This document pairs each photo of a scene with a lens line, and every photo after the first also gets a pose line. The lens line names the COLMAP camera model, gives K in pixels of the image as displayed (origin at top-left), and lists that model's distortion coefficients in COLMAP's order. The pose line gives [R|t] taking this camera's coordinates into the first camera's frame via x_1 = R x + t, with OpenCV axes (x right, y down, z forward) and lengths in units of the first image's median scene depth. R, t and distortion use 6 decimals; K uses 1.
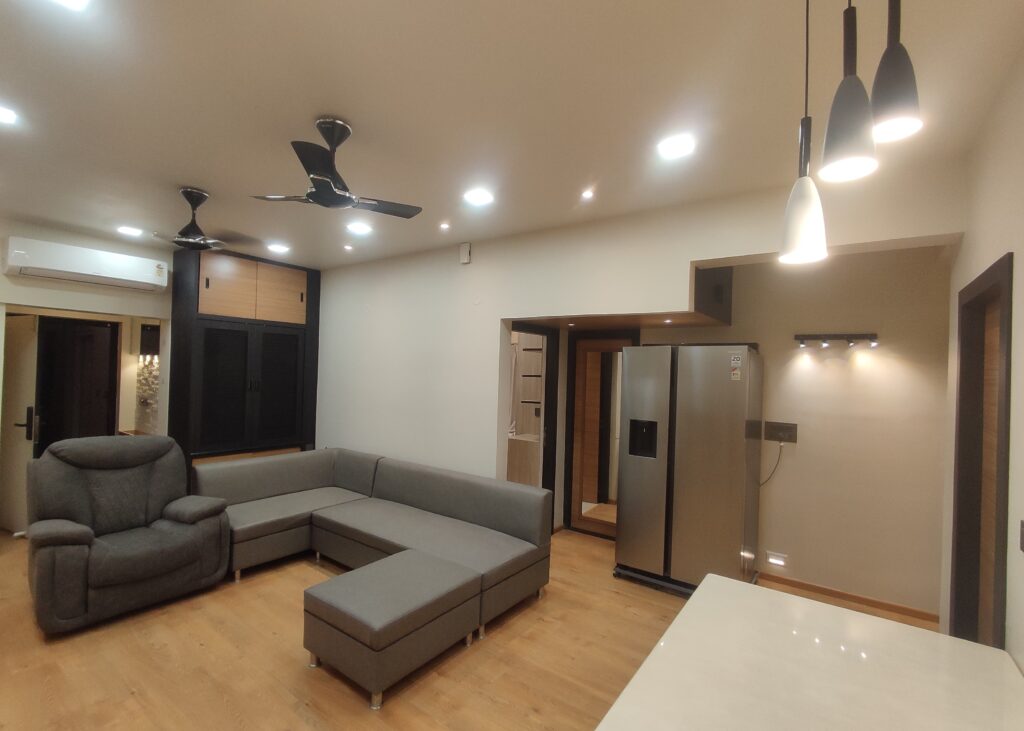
lens RADIAL K [[469.1, 0, 506.9], [0, 469.1, 368.8], [0, 0, 1]] dist [-0.004178, 0.003945]
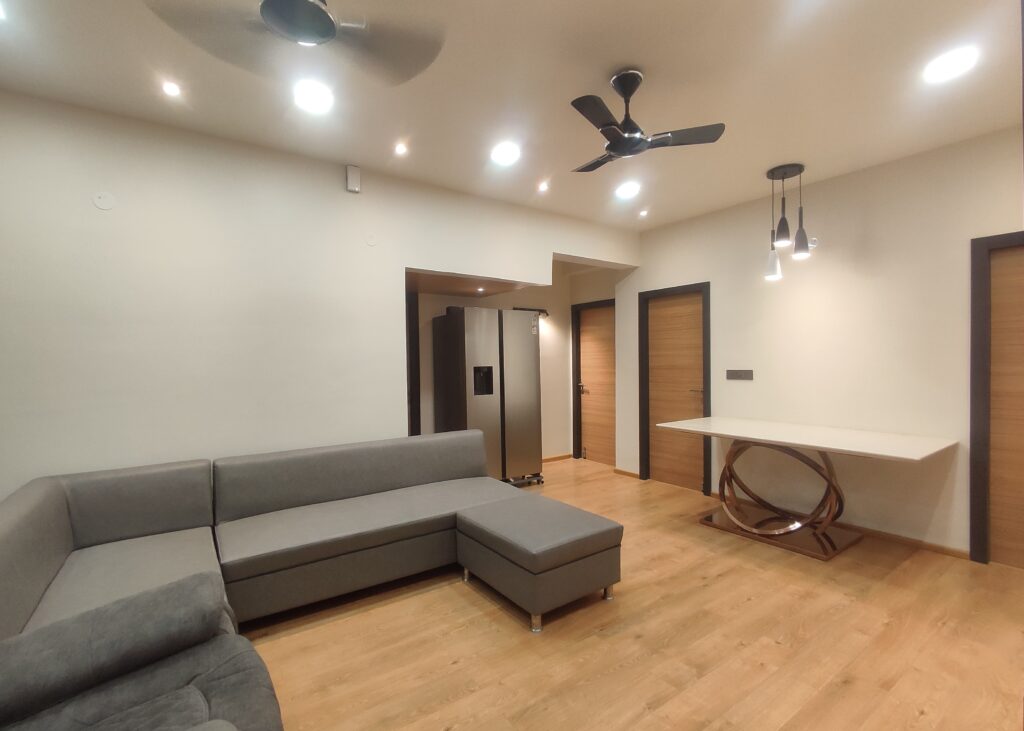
lens RADIAL K [[465.9, 0, 508.2], [0, 465.9, 367.7], [0, 0, 1]] dist [-0.001344, -0.001449]
pose [[0.317824, -0.049840, 0.946839, -0.868642], [0.016322, 0.998757, 0.047094, 0.054396], [-0.948009, 0.000487, 0.318242, 0.527890]]
